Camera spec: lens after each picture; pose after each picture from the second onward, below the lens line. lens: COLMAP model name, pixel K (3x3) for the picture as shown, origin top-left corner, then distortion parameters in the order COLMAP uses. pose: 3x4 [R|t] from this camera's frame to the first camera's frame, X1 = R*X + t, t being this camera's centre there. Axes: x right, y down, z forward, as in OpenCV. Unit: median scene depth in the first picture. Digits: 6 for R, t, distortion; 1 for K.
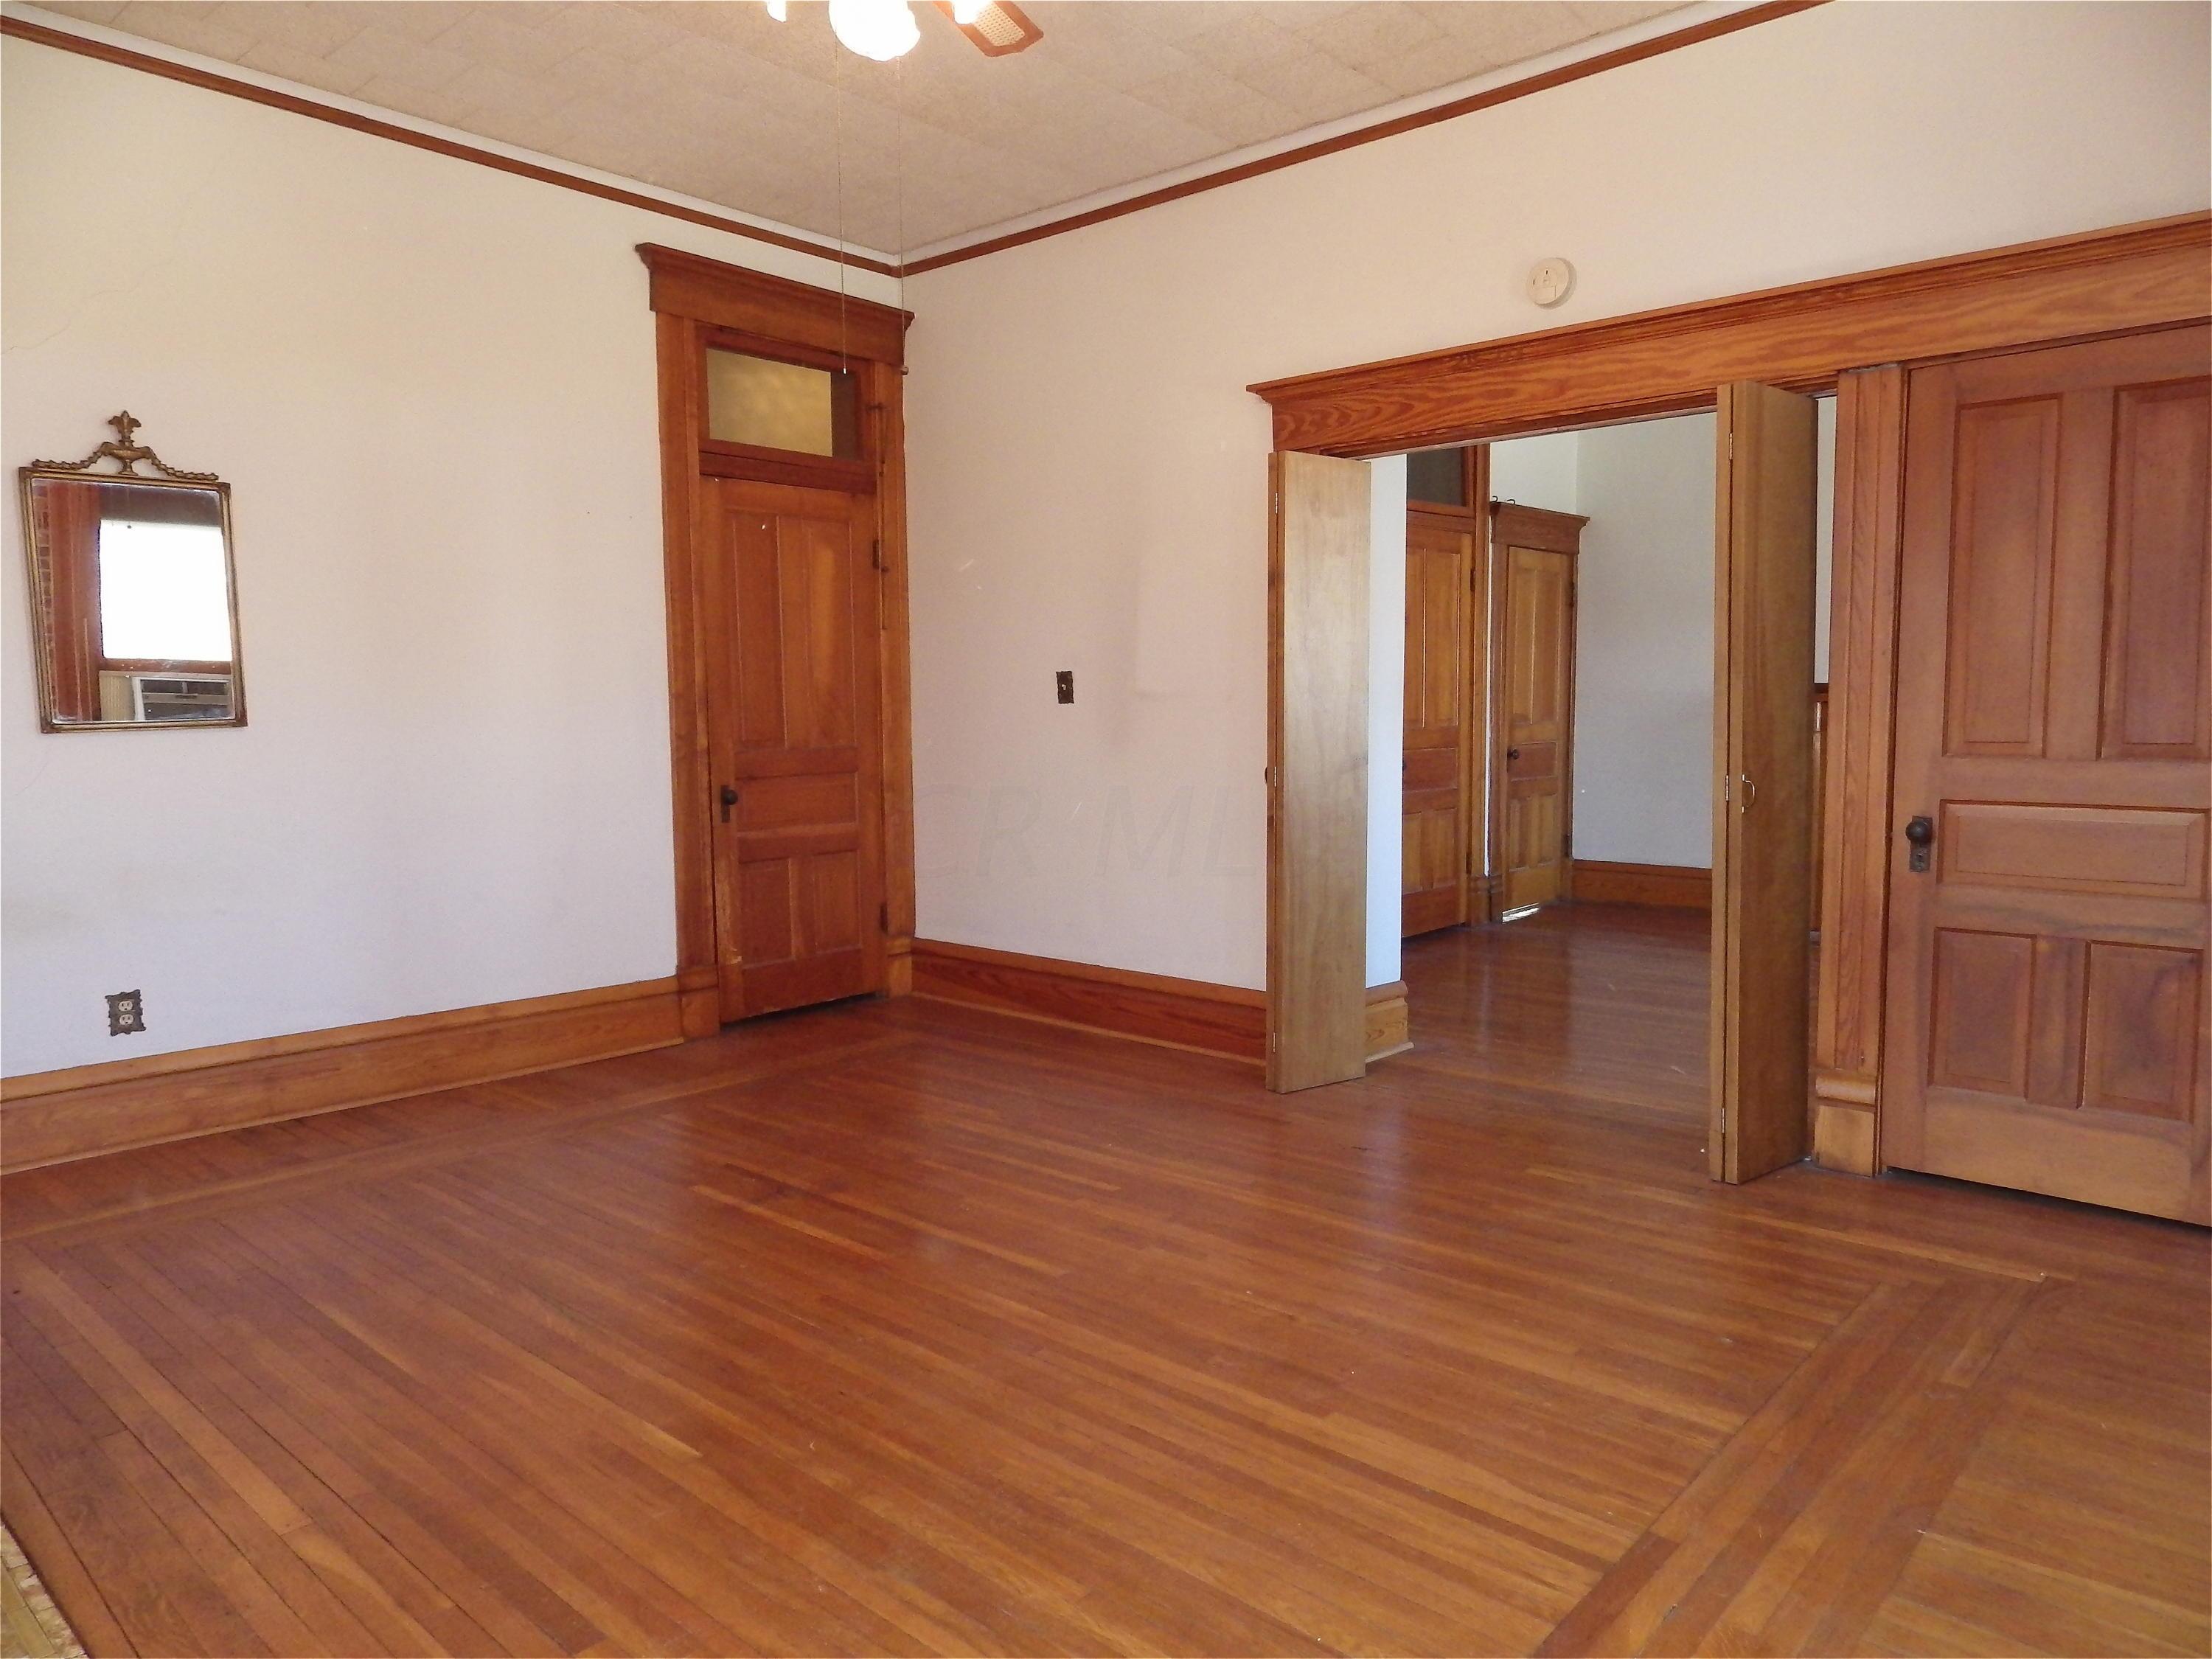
lens RADIAL K [[1485.4, 0, 1100.6], [0, 1485.4, 832.8], [0, 0, 1]] dist [0.017663, 0.000807]
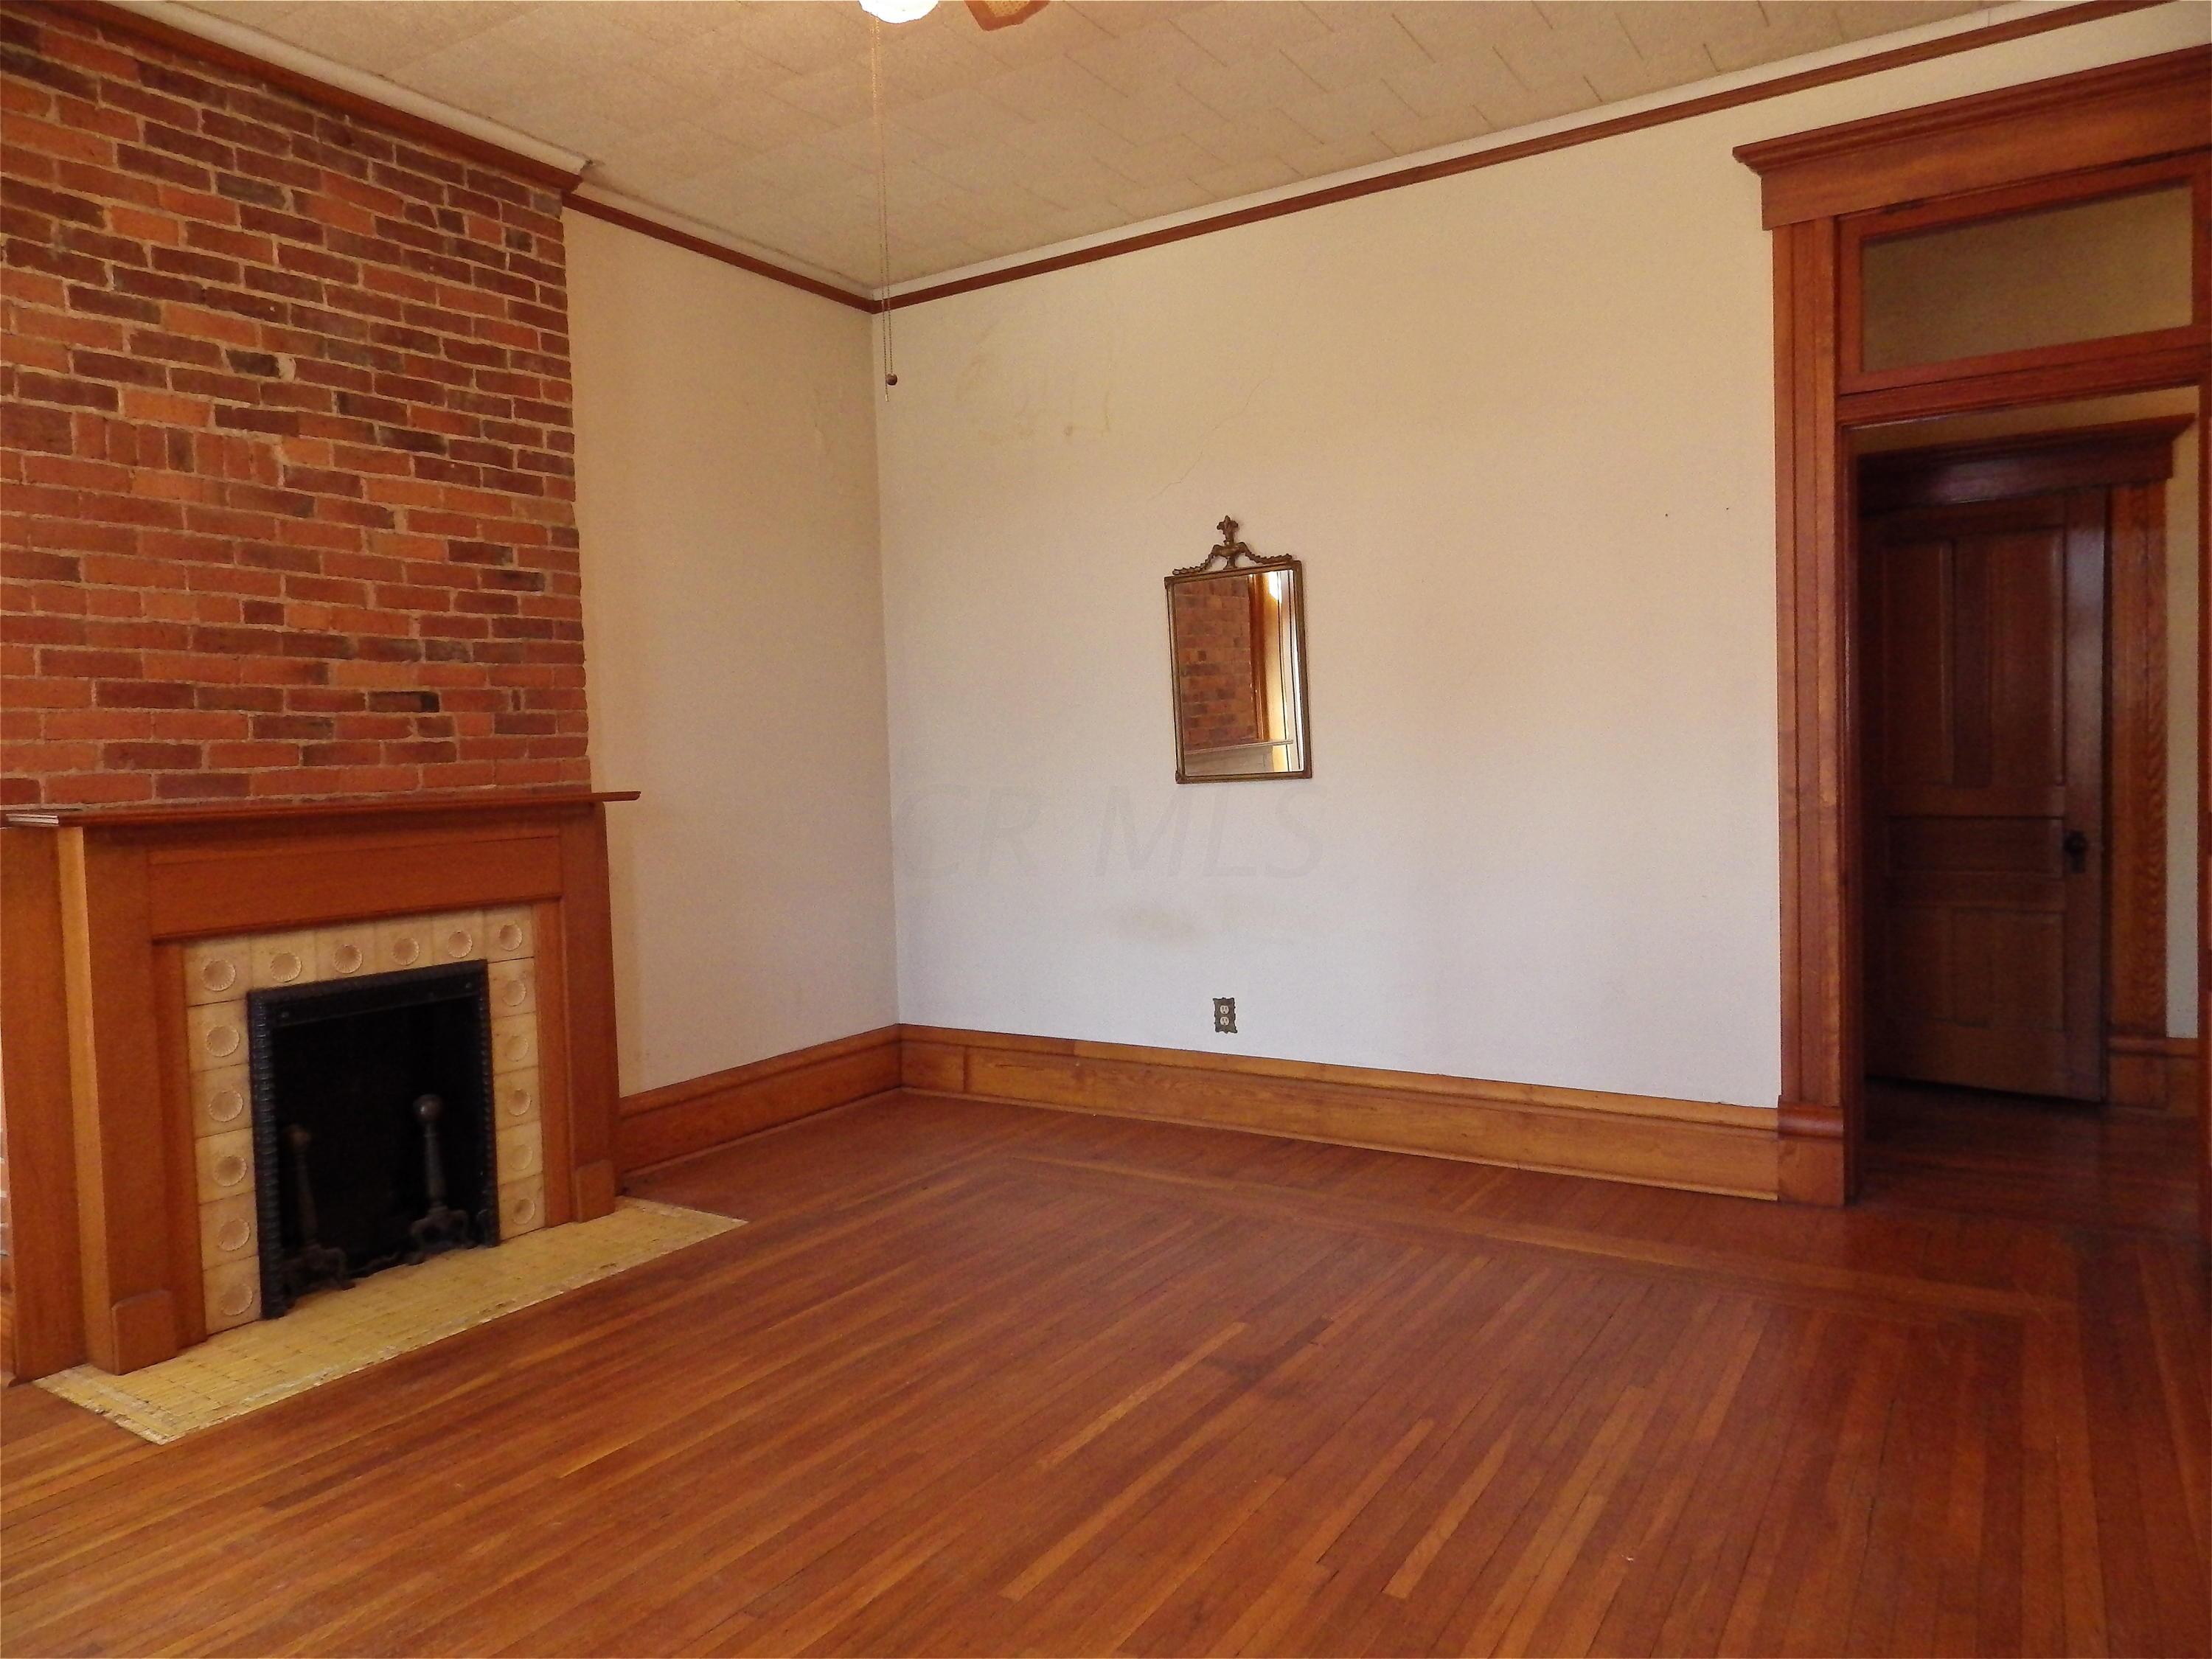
lens RADIAL K [[1485.4, 0, 1114.7], [0, 1485.4, 826.7], [0, 0, 1]] dist [0.017663, 0.000807]
pose [[0.175701, 0.048249, -0.983261, 0.522134], [-0.057339, 0.997604, 0.038706, -0.075179], [0.982772, 0.049579, 0.178046, 0.720147]]
